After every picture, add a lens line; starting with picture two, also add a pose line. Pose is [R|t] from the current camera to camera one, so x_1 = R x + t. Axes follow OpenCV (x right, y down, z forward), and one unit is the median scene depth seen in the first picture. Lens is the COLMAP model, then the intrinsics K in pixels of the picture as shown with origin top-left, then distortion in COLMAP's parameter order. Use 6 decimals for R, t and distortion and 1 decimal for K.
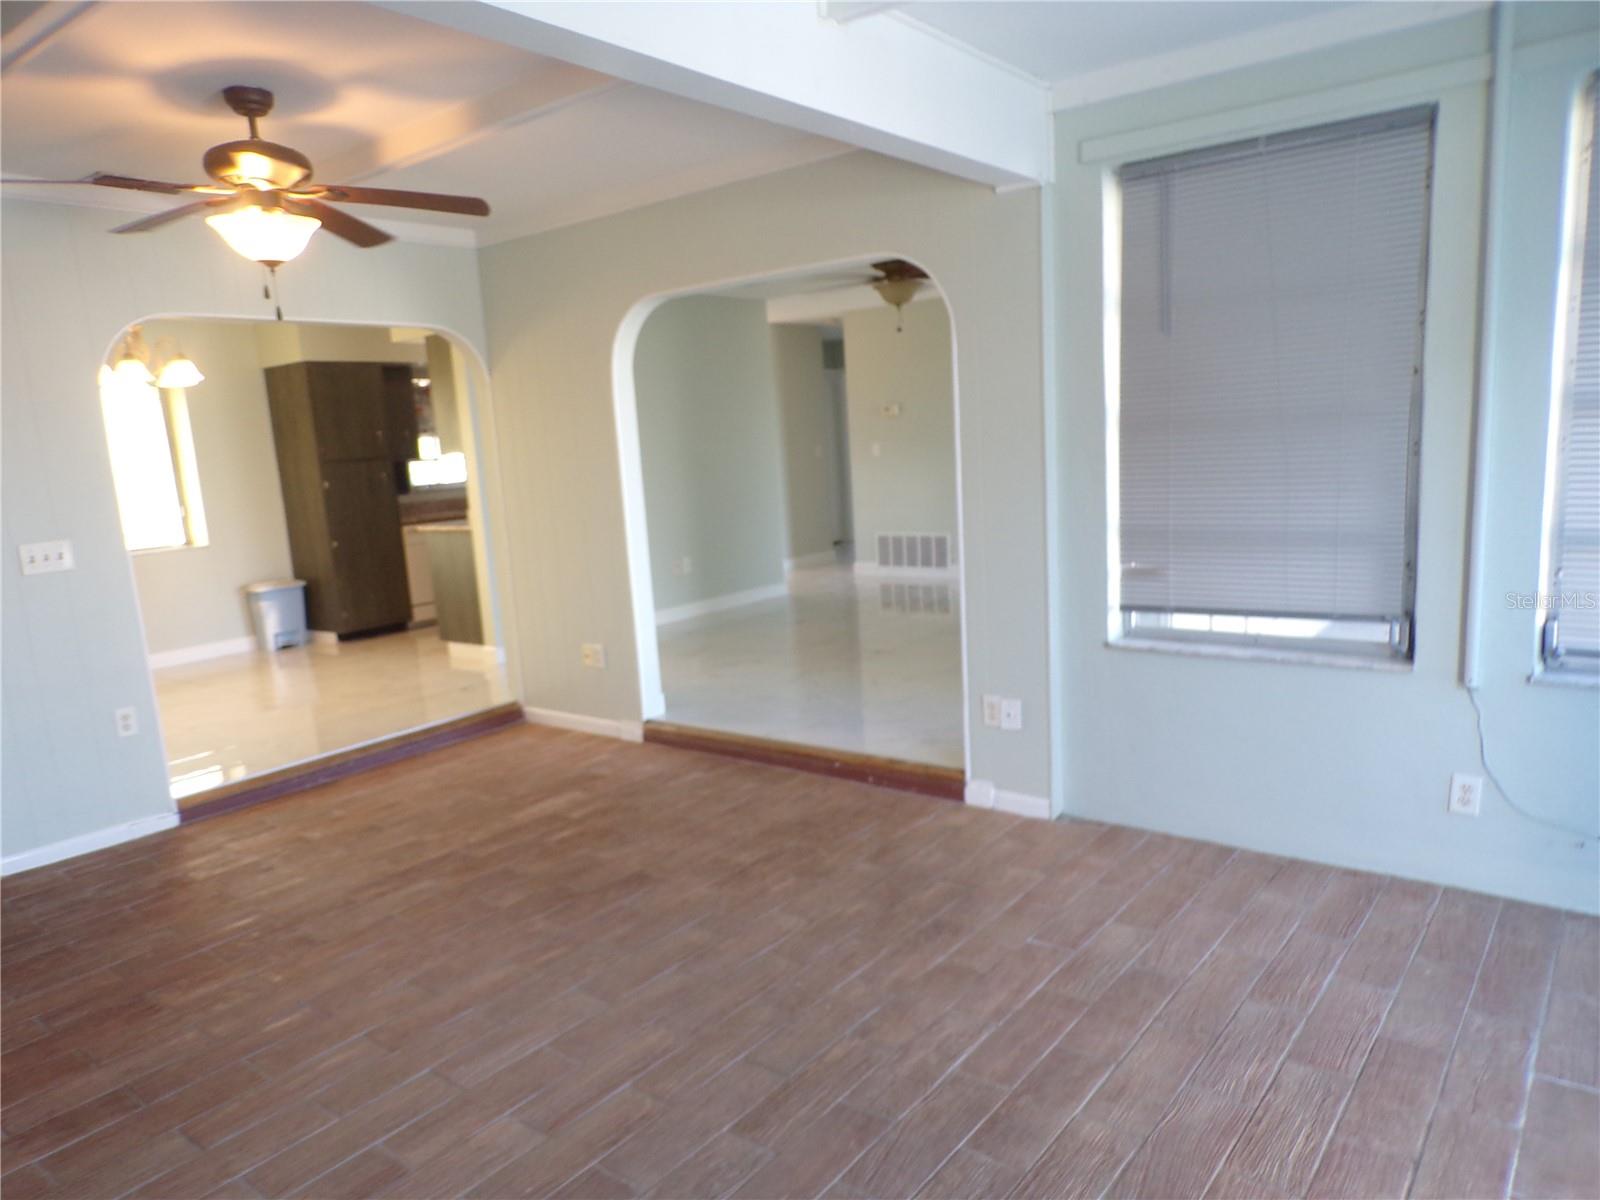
lens RADIAL K [[1092.5, 0, 798.2], [0, 1092.5, 618.6], [0, 0, 1]] dist [0.001108, 0.001788]
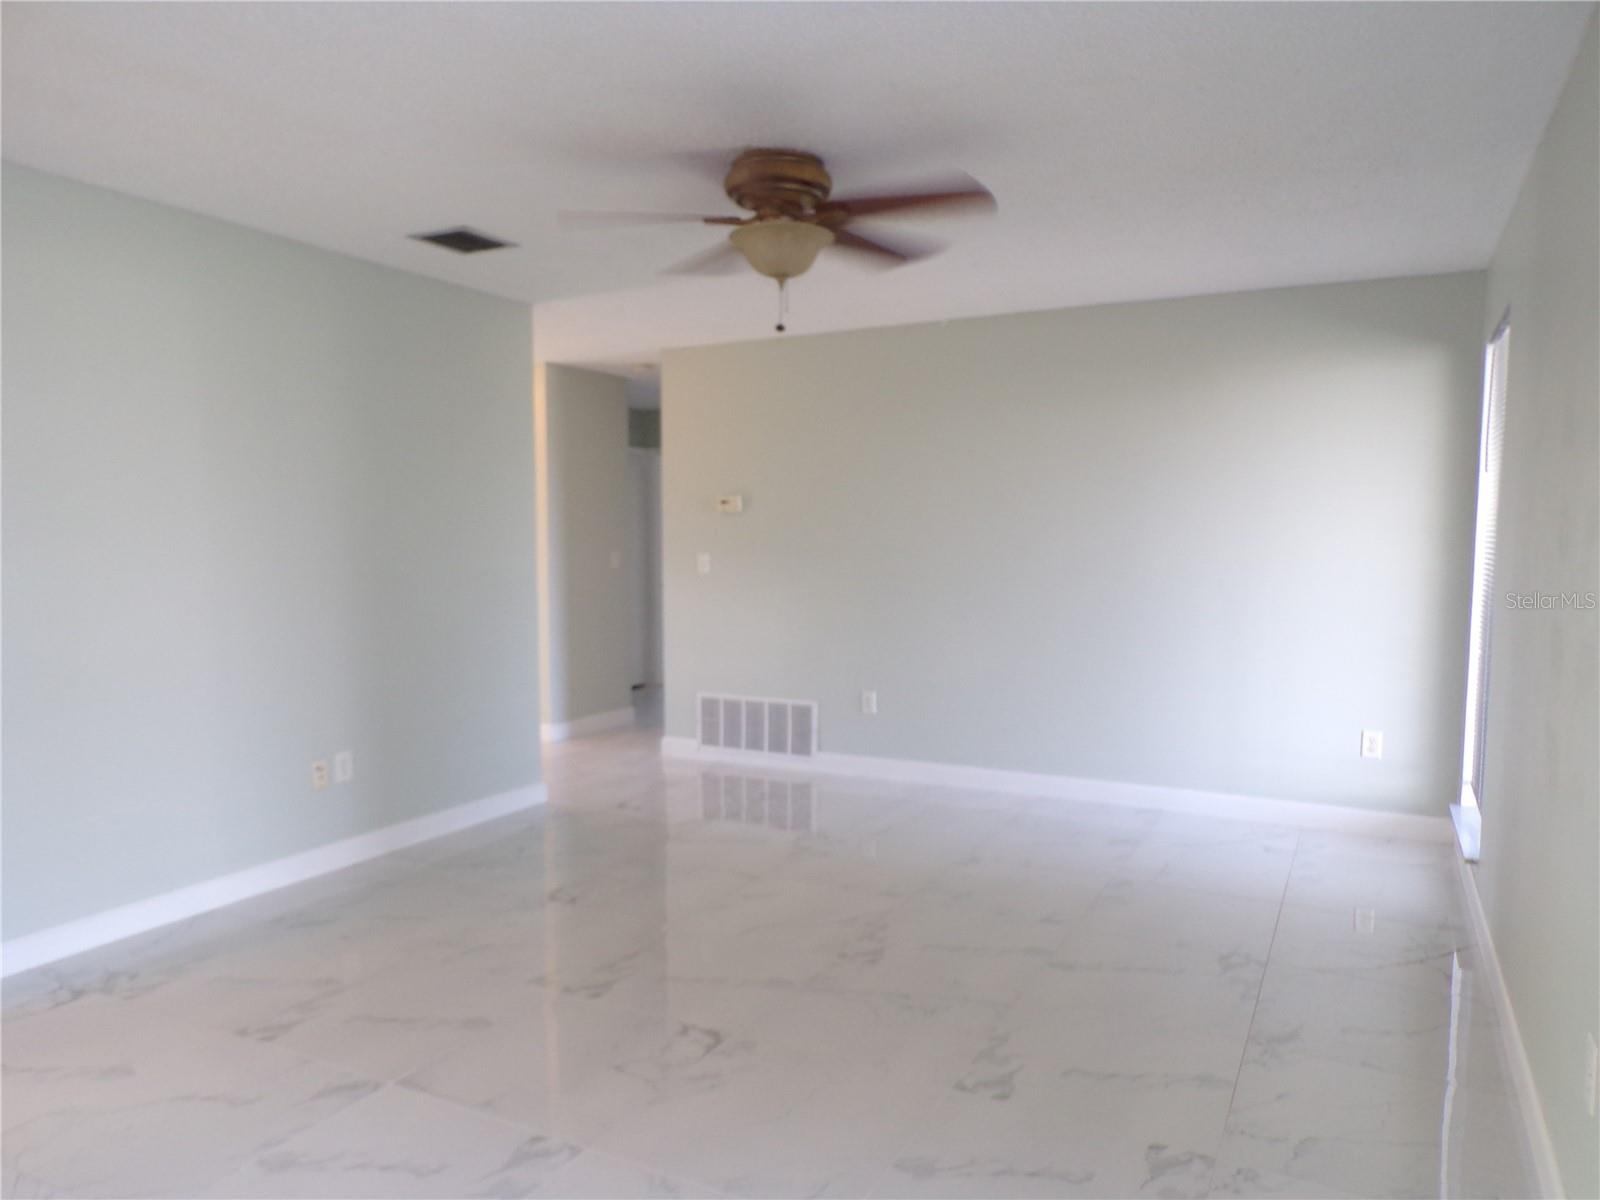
lens RADIAL K [[1092.5, 0, 798.2], [0, 1092.5, 618.6], [0, 0, 1]] dist [0.001108, 0.001788]
pose [[0.983483, 0.044666, 0.175402, 0.014765], [-0.027747, 0.994824, -0.097756, -0.061302], [-0.178861, 0.091275, 0.979631, 0.363704]]
